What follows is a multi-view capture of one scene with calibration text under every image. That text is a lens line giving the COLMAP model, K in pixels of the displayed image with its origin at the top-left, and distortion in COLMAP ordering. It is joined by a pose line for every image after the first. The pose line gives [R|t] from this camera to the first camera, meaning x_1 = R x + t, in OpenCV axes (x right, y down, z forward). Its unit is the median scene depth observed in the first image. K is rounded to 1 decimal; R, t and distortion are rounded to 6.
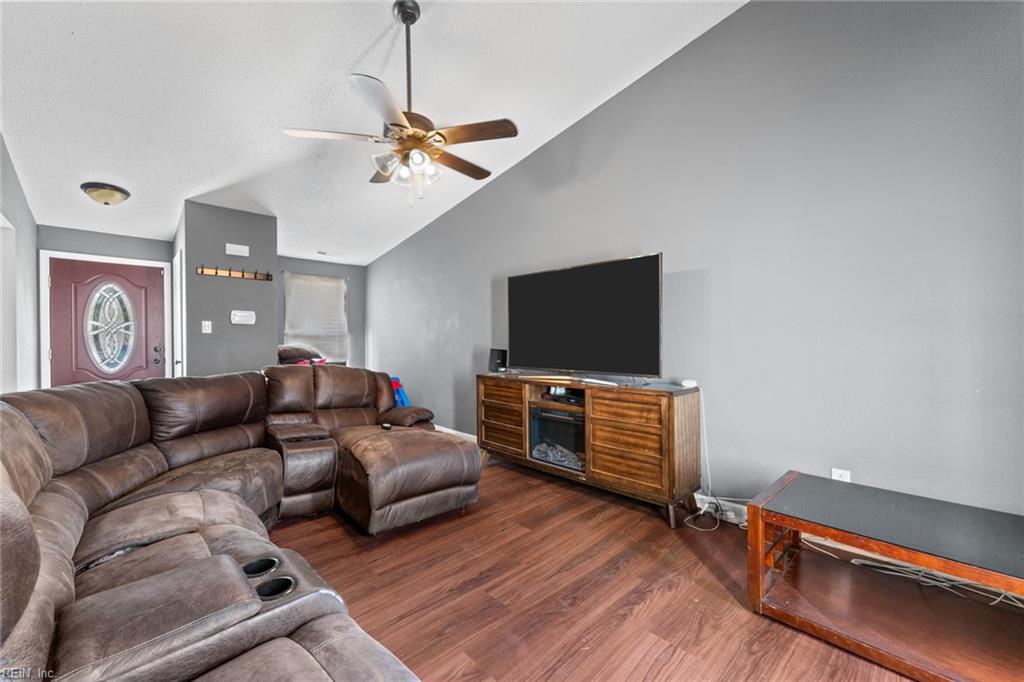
lens RADIAL K [[406.5, 0, 508.1], [0, 406.5, 341.2], [0, 0, 1]] dist [-0.001752, -0.000536]
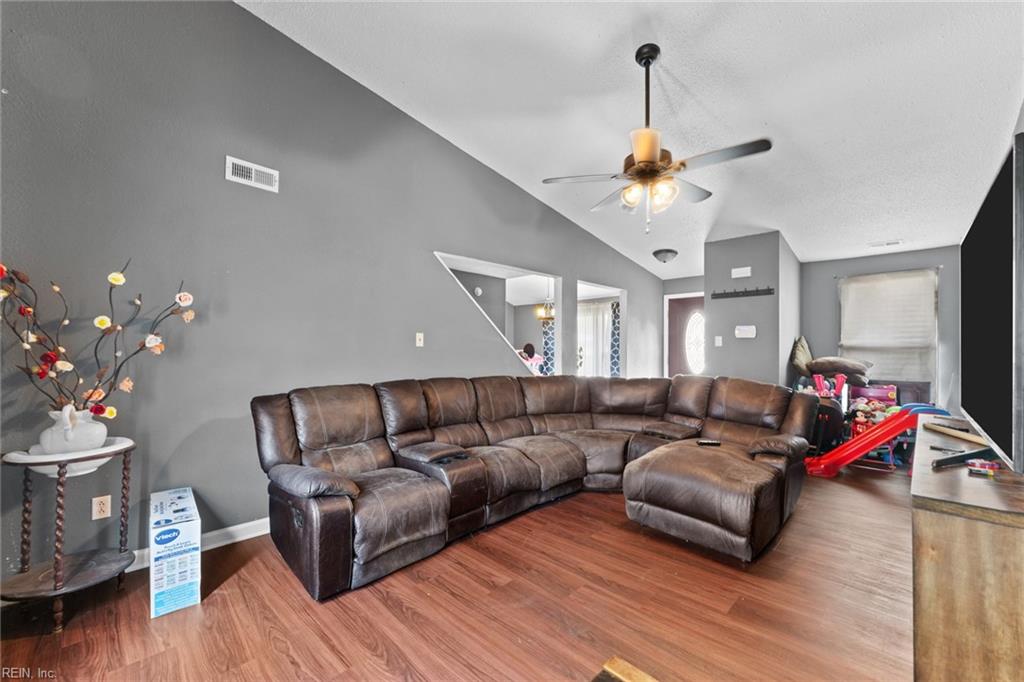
lens RADIAL K [[406.5, 0, 512.4], [0, 406.5, 345.7], [0, 0, 1]] dist [-0.001752, -0.000536]
pose [[0.042714, -0.004074, -0.999079, 0.501645], [-0.005531, 0.999975, -0.004314, -0.013962], [0.999072, 0.005710, 0.042691, 0.362257]]
